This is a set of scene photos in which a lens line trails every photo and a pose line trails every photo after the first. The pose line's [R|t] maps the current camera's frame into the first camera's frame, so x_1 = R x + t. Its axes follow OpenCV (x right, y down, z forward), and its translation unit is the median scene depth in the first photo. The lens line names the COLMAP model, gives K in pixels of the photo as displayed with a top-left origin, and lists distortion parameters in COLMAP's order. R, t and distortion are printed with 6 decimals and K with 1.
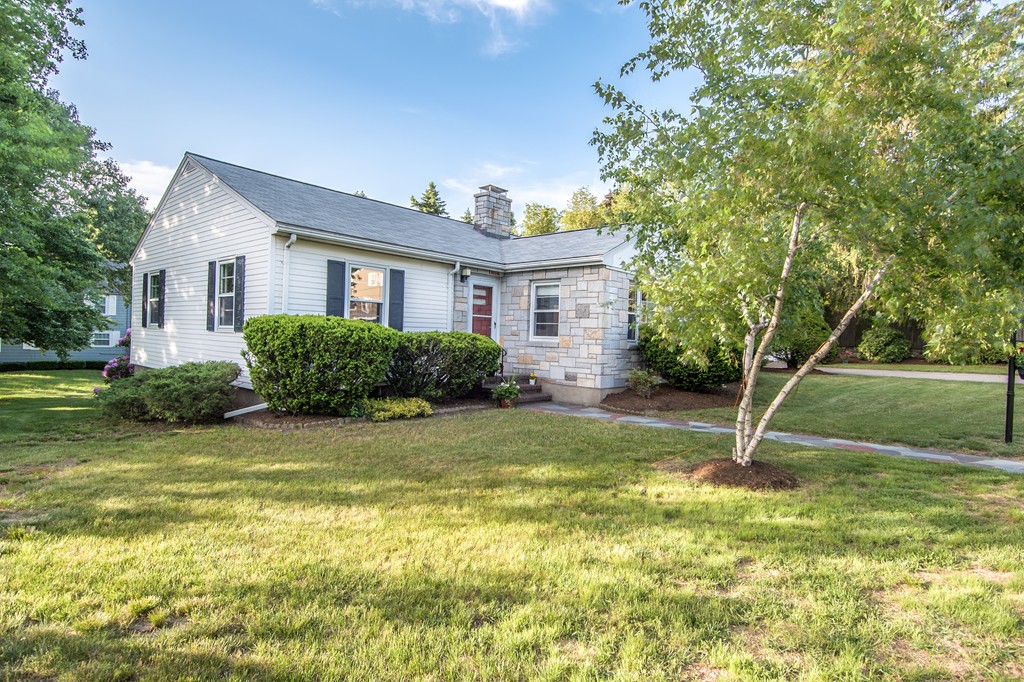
lens RADIAL K [[529.6, 0, 507.9], [0, 529.6, 340.1], [0, 0, 1]] dist [0.046284, -0.050040]
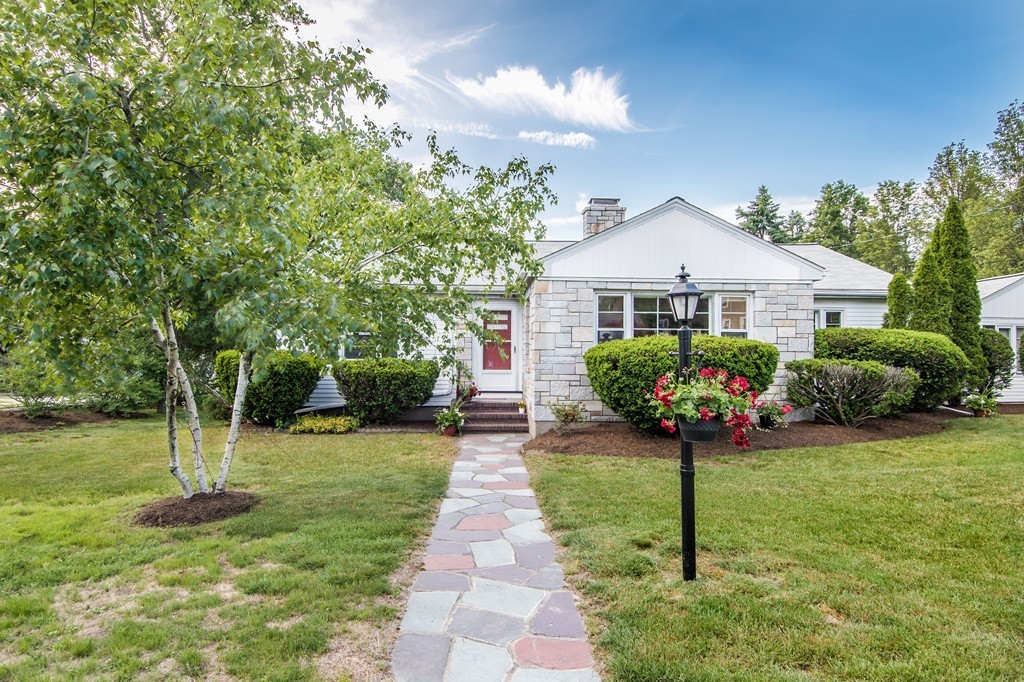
lens RADIAL K [[529.6, 0, 507.9], [0, 529.6, 340.1], [0, 0, 1]] dist [0.046284, -0.050040]
pose [[0.701356, -0.045423, -0.711363, 0.673680], [0.009742, 0.998485, -0.054152, 0.006317], [0.712745, 0.031050, 0.700736, 0.325816]]
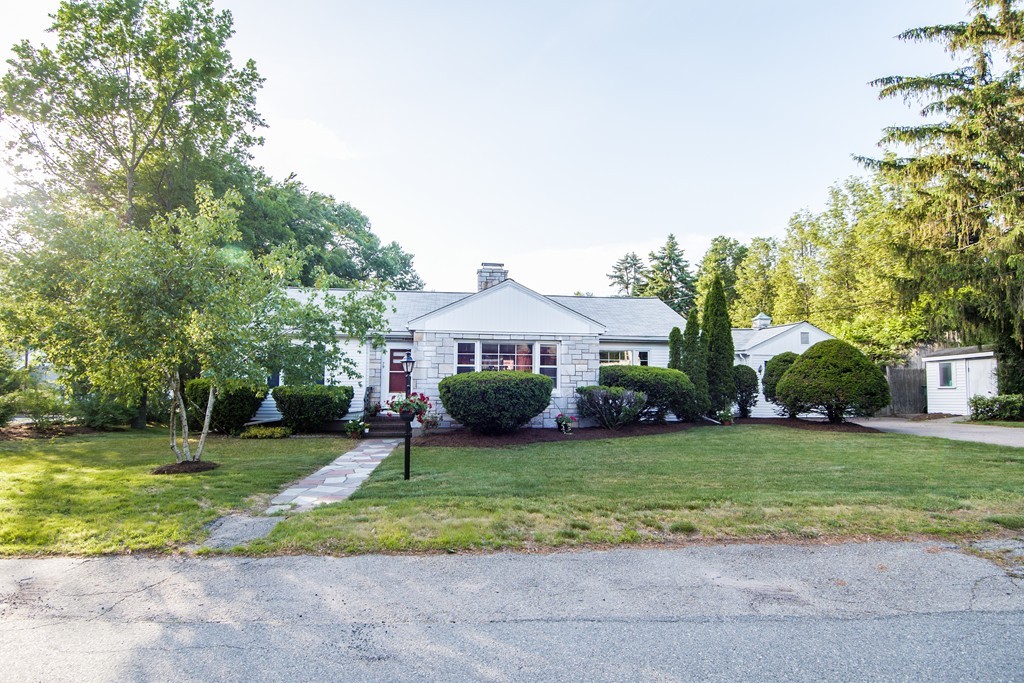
lens RADIAL K [[529.6, 0, 507.9], [0, 529.6, 340.6], [0, 0, 1]] dist [0.046284, -0.050040]
pose [[0.746559, -0.071014, -0.661518, 1.062367], [0.009232, 0.995297, -0.096426, 0.007906], [0.665255, 0.065881, 0.743704, 0.177082]]
